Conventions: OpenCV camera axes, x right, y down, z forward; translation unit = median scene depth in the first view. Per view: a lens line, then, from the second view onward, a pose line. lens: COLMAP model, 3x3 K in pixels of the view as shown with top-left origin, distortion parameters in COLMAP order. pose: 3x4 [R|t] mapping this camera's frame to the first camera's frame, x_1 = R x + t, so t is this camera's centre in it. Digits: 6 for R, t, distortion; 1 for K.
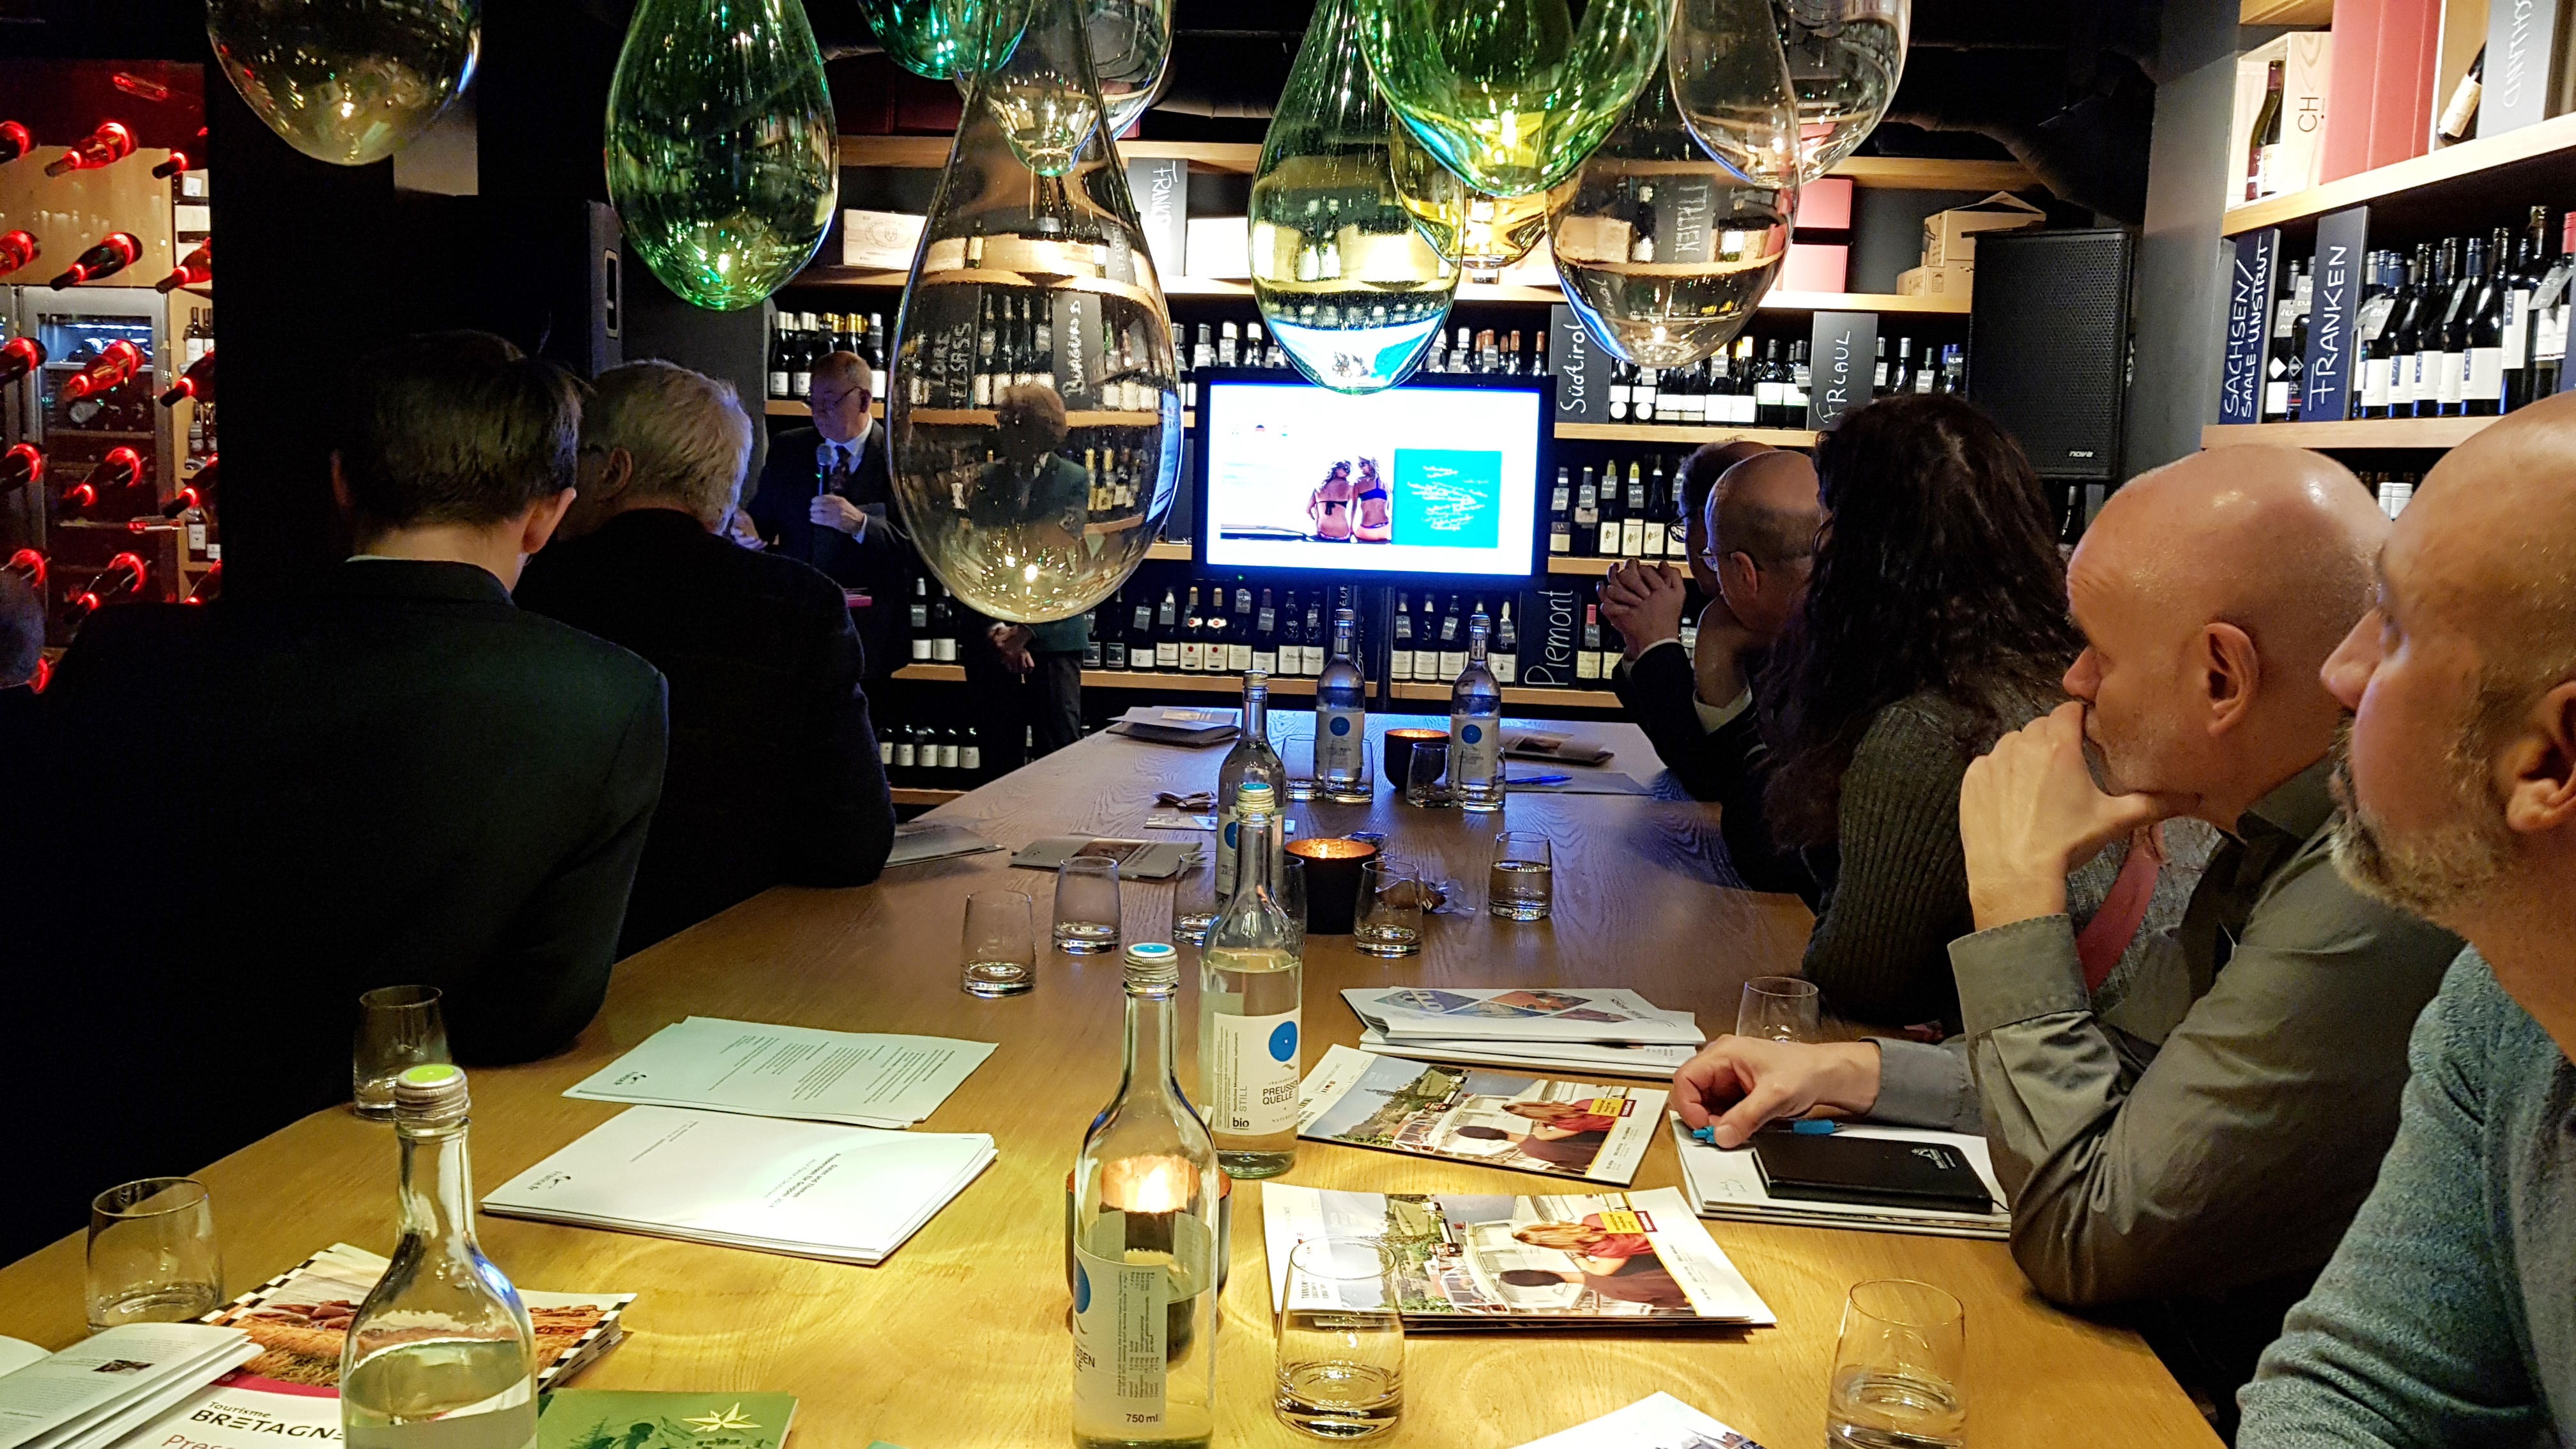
lens RADIAL K [[2003.2, 0, 1283.9], [0, 2003.2, 715.7], [0, 0, 1]] dist [-0.001861, 0.004840]
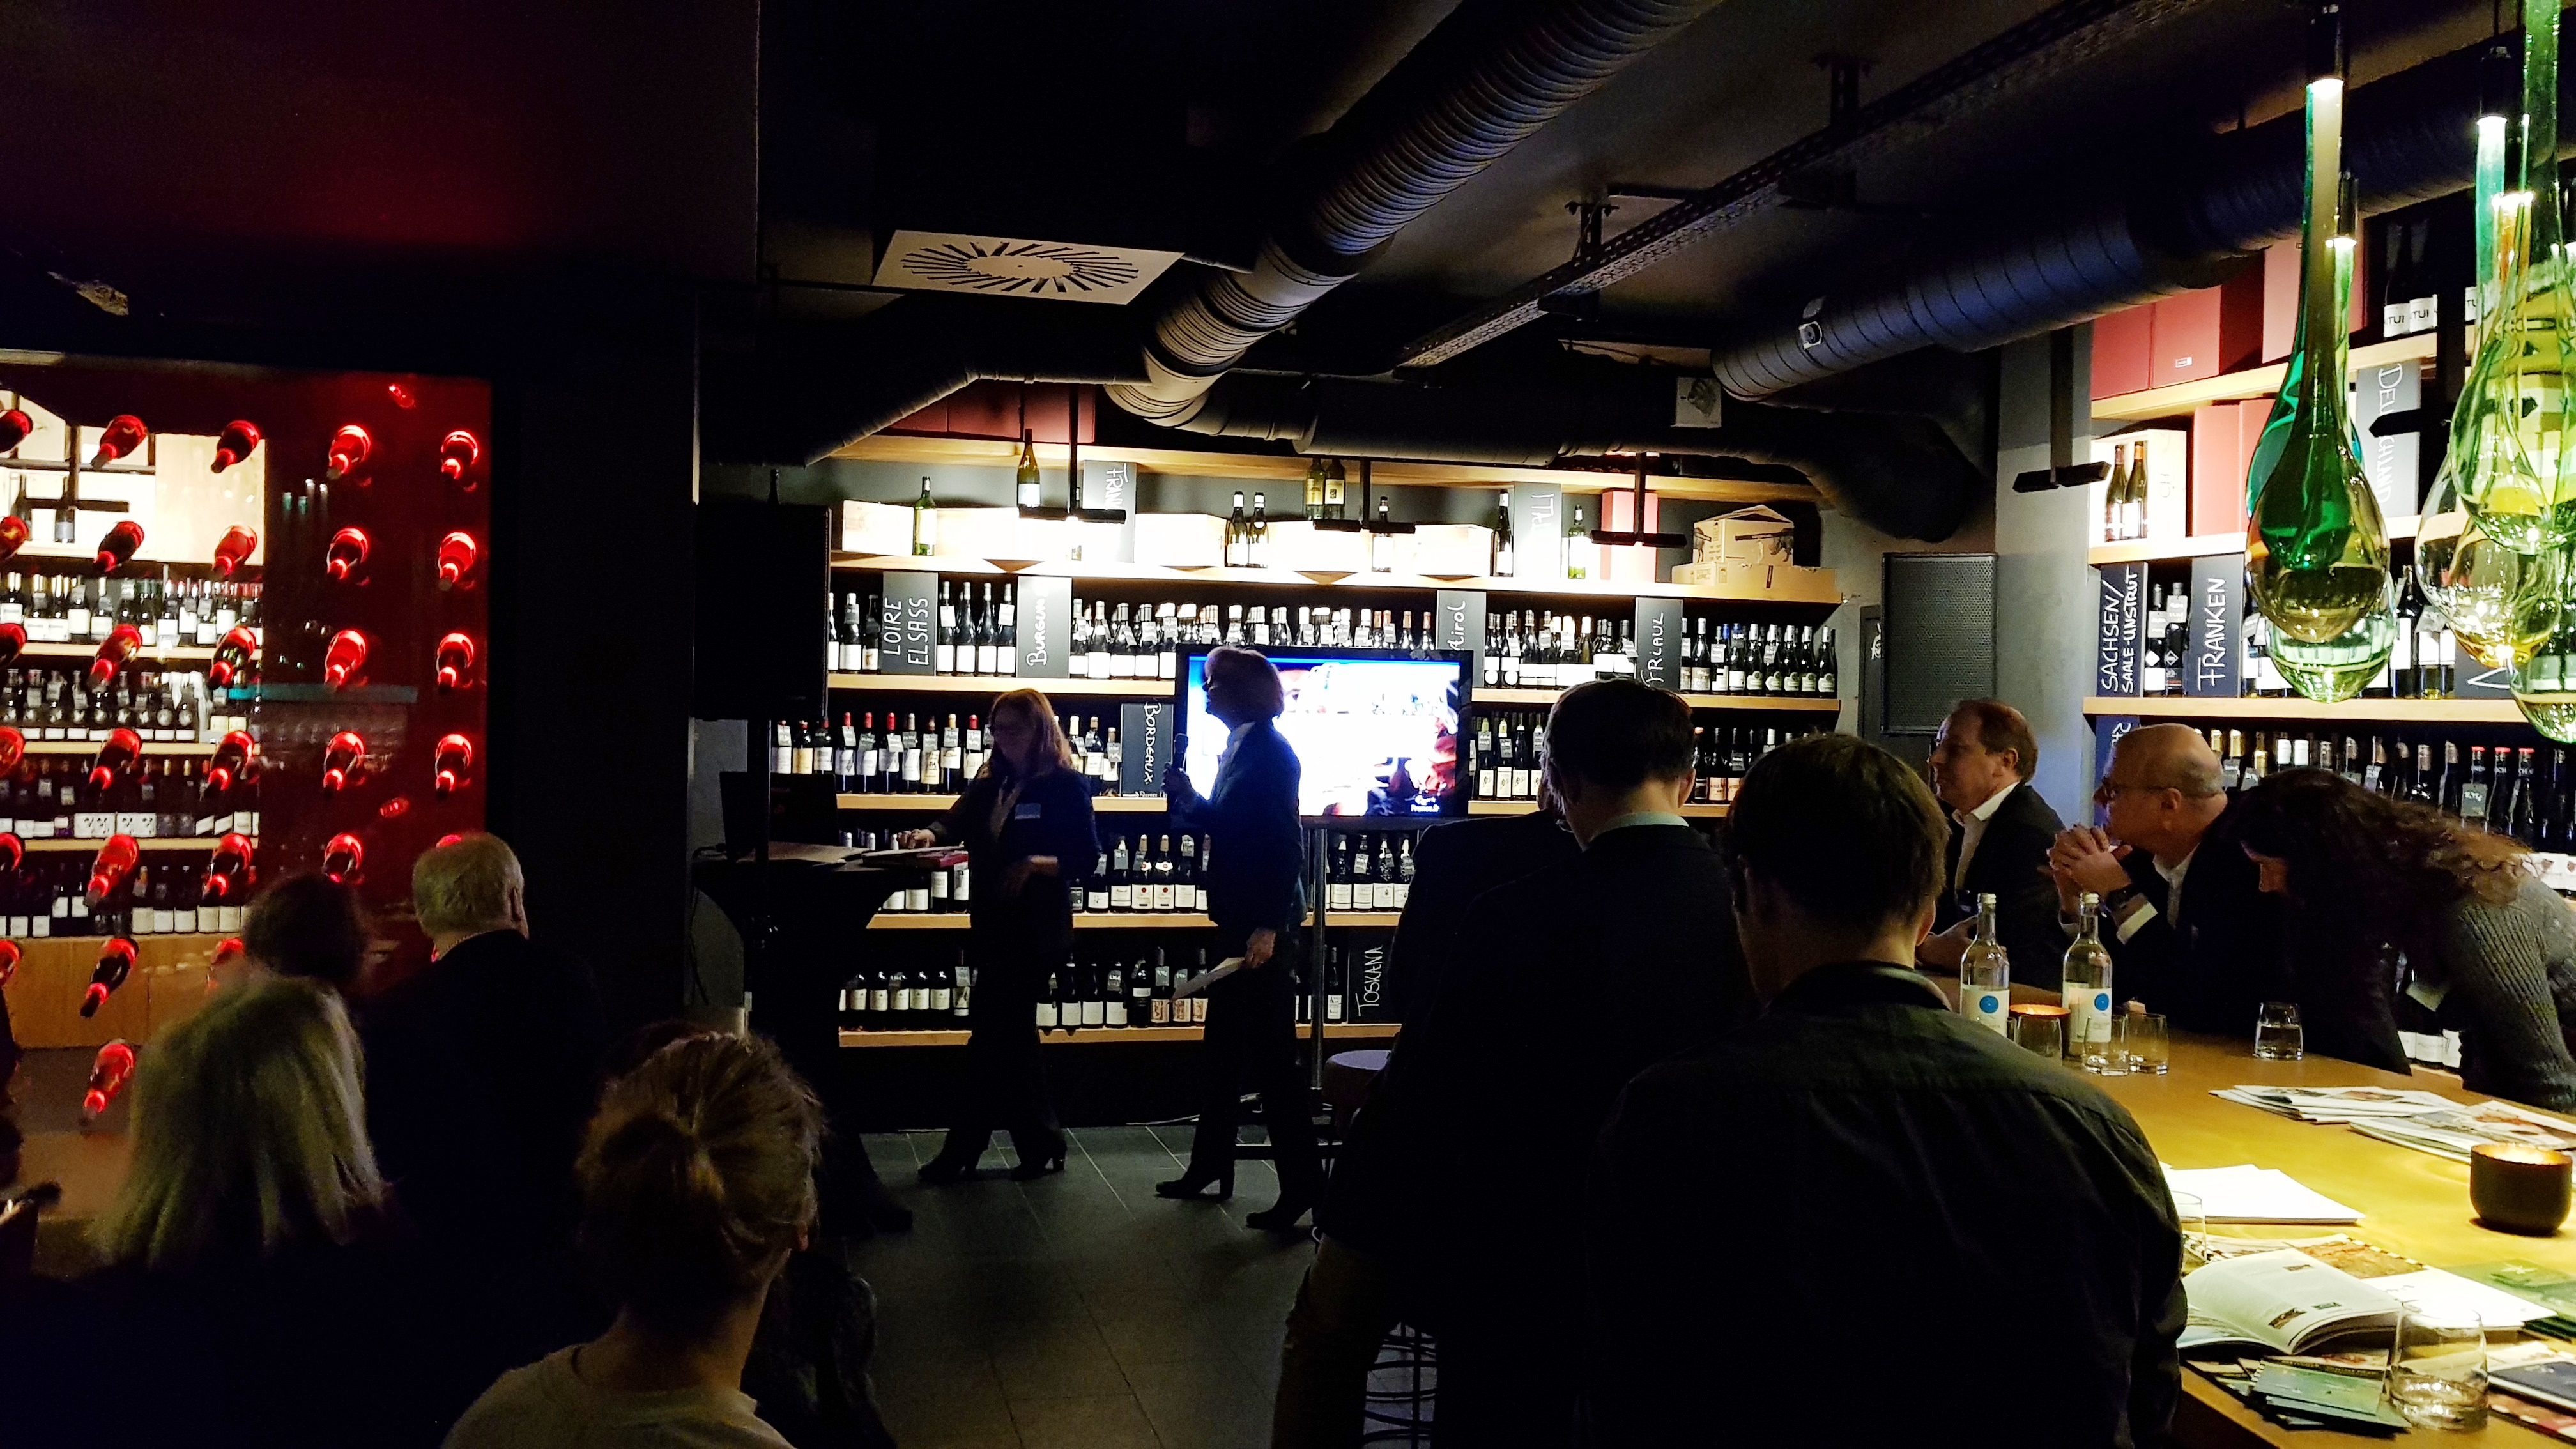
lens RADIAL K [[2003.2, 0, 1294.9], [0, 2003.2, 728.0], [0, 0, 1]] dist [-0.001861, 0.004840]
pose [[0.950917, -0.013141, 0.309168, -0.315740], [0.047579, 0.993427, -0.104114, -0.002916], [-0.305767, 0.113714, 0.945291, -0.094171]]
